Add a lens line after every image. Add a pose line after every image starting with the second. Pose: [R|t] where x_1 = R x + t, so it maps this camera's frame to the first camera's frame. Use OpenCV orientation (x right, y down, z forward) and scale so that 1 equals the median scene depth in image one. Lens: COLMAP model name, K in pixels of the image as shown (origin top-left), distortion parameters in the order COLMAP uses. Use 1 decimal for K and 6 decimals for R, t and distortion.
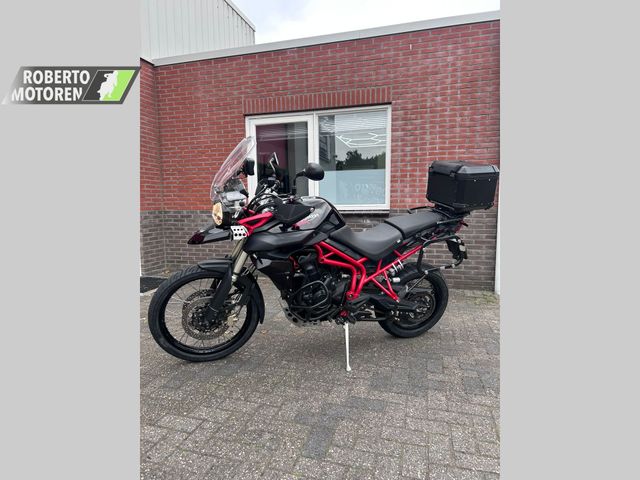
lens RADIAL K [[361.8, 0, 320.7], [0, 361.8, 240.4], [0, 0, 1]] dist [0.036338, -0.040487]
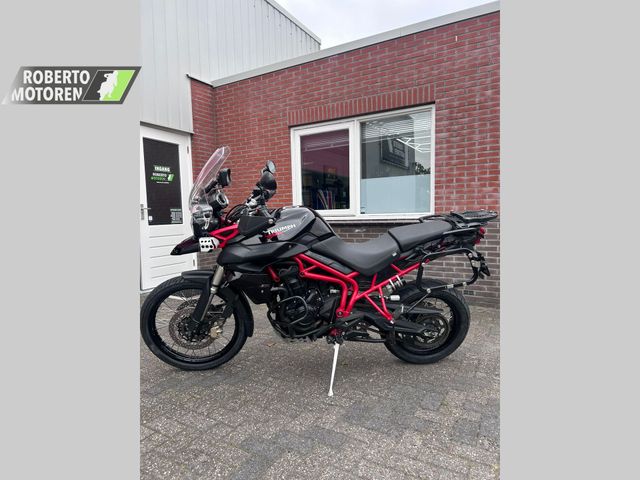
lens RADIAL K [[361.8, 0, 322.4], [0, 361.8, 242.1], [0, 0, 1]] dist [0.036338, -0.040487]
pose [[0.969903, 0.008372, -0.243348, 0.146476], [-0.013374, 0.999732, -0.018912, -0.005311], [0.243124, 0.021597, 0.969755, 0.052905]]
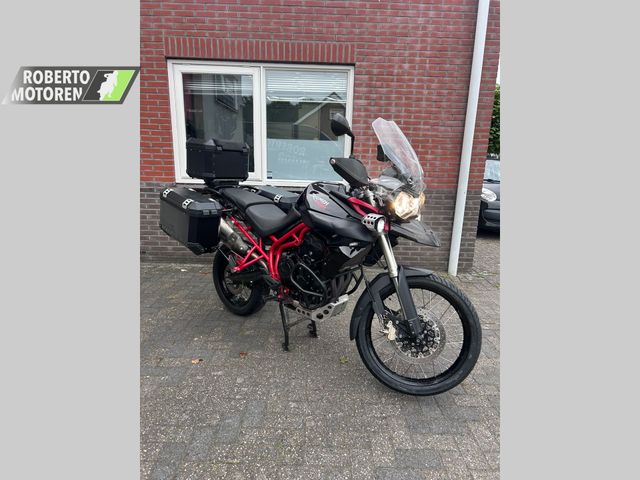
lens RADIAL K [[361.8, 0, 323.3], [0, 361.8, 242.6], [0, 0, 1]] dist [0.036338, -0.040487]
pose [[0.957516, -0.031842, 0.286618, -0.142073], [-0.008203, 0.990476, 0.137443, -0.076023], [-0.288265, -0.133955, 0.948135, 0.141334]]
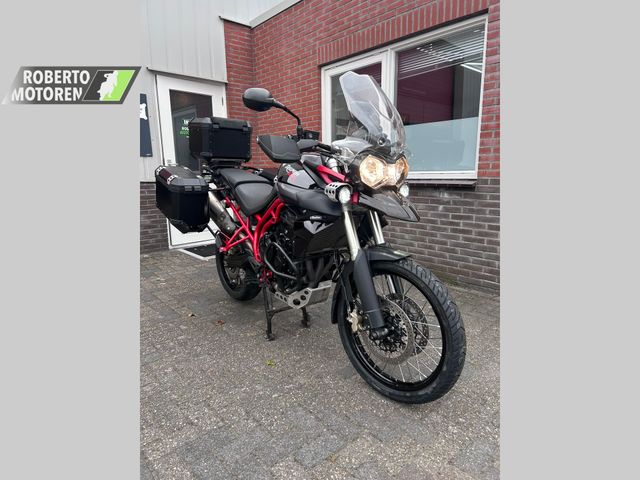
lens RADIAL K [[361.8, 0, 320.2], [0, 361.8, 239.9], [0, 0, 1]] dist [0.036338, -0.040487]
pose [[0.843727, 0.098407, -0.527675, 0.324393], [-0.050132, 0.993201, 0.105064, -0.031030], [0.534426, -0.062192, 0.842924, 0.283611]]
